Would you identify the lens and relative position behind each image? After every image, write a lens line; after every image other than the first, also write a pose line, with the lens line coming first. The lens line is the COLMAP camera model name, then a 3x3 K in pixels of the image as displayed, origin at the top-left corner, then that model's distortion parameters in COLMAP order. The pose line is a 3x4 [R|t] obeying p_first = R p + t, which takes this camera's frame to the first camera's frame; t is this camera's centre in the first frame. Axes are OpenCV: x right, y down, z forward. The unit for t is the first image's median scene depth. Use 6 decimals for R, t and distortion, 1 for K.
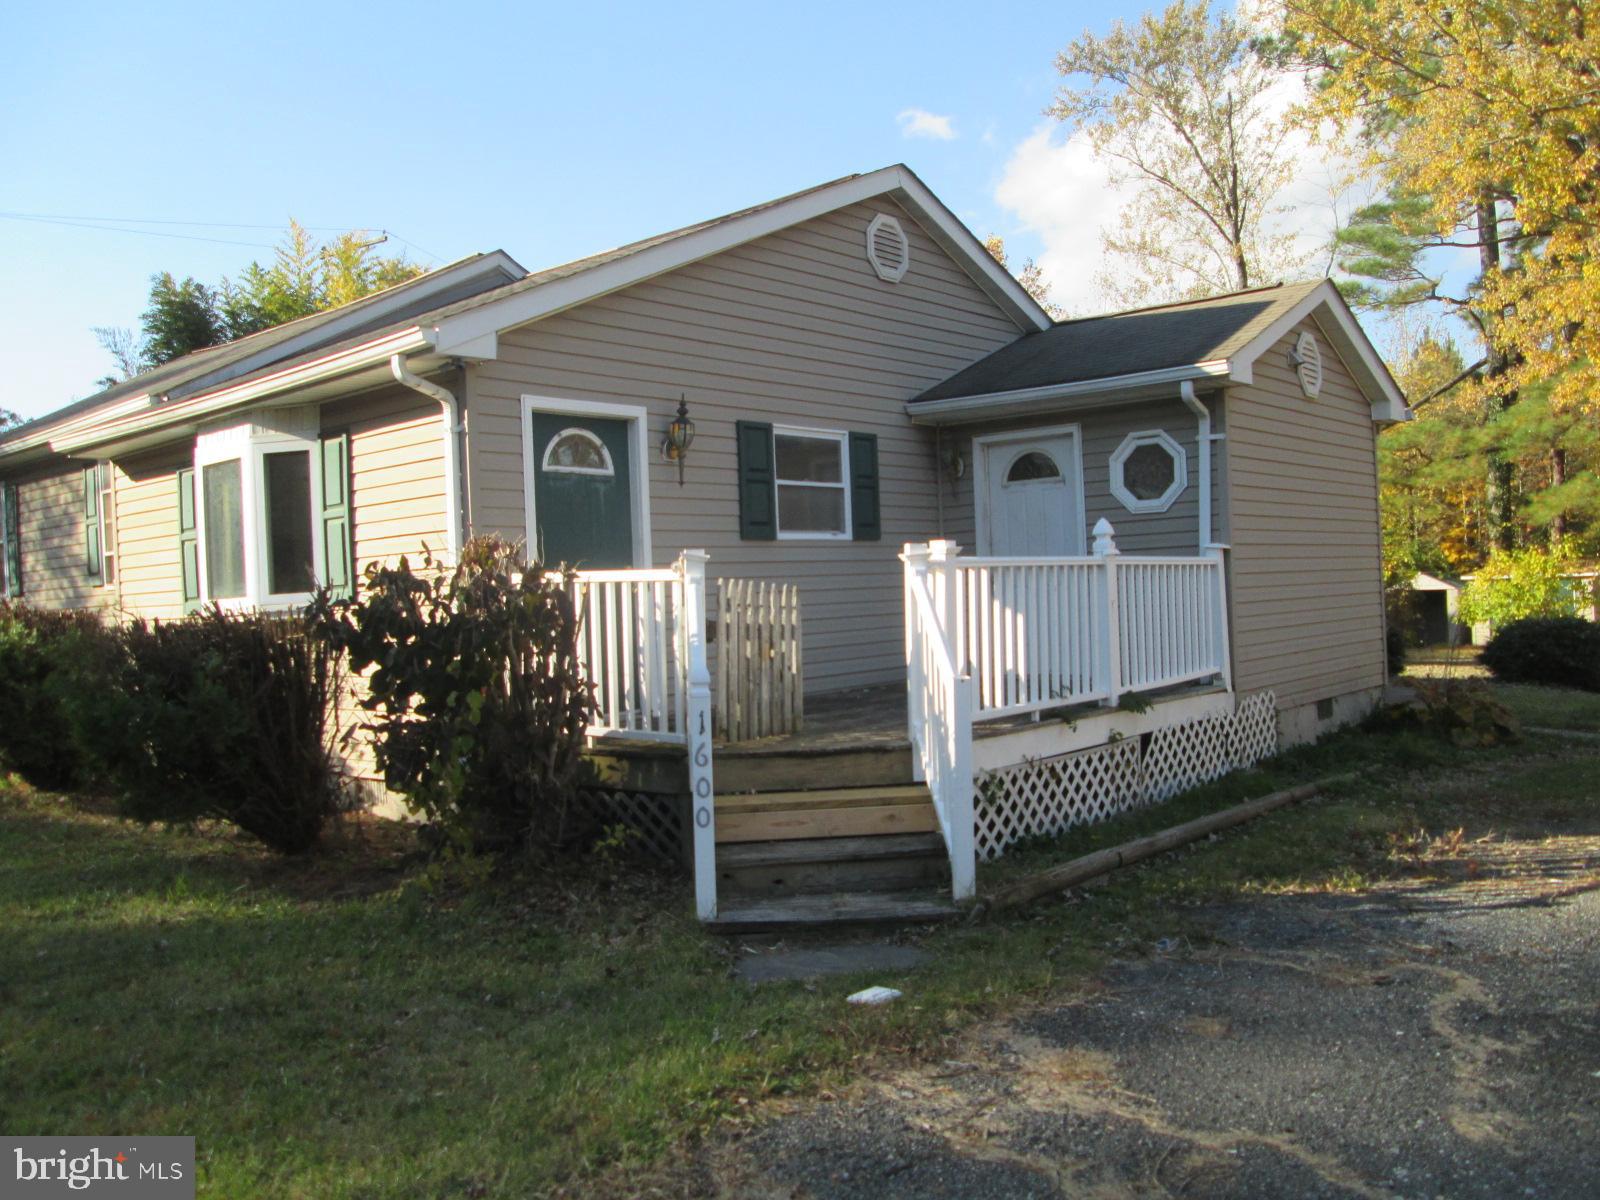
lens RADIAL K [[1334.7, 0, 800.7], [0, 1334.7, 603.6], [0, 0, 1]] dist [-0.047766, 0.031287]
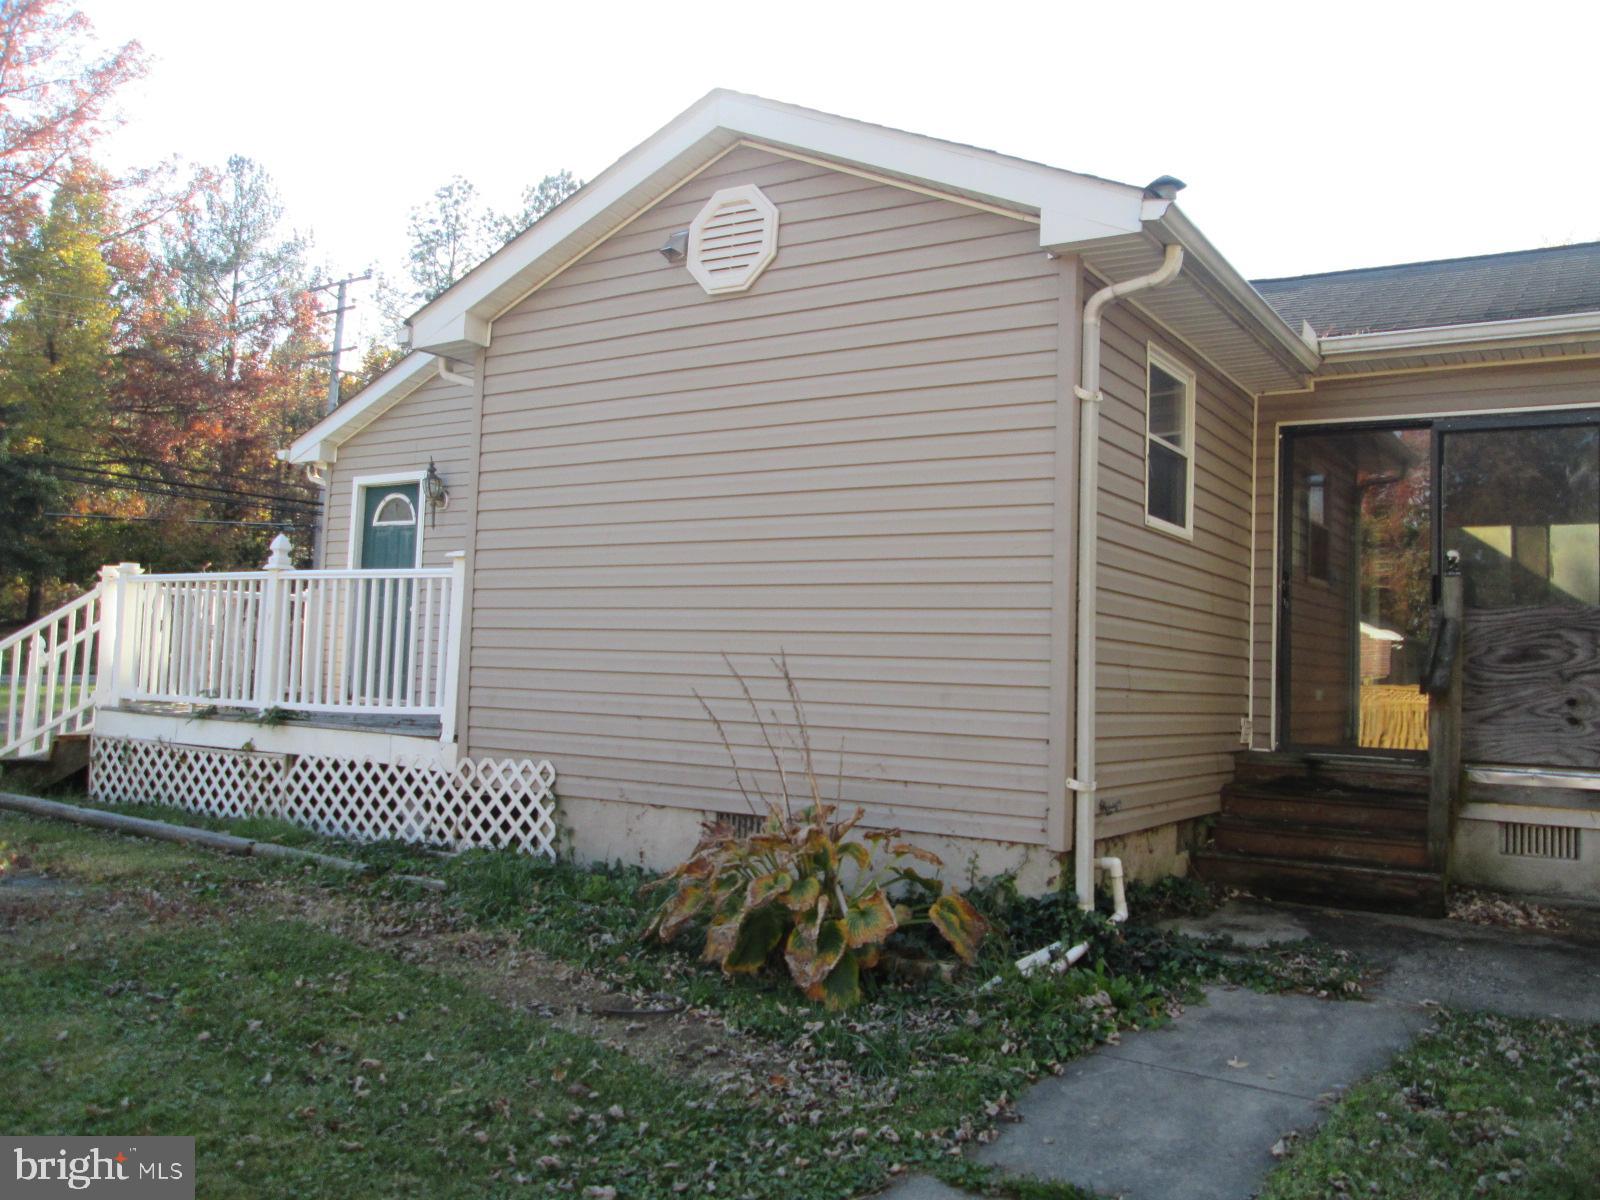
lens RADIAL K [[1334.7, 0, 815.0], [0, 1334.7, 601.5], [0, 0, 1]] dist [-0.047766, 0.031287]
pose [[0.130652, -0.013007, -0.991343, 1.300426], [-0.047318, 0.998693, -0.019339, -0.012119], [0.990298, 0.049435, 0.129866, 1.286409]]
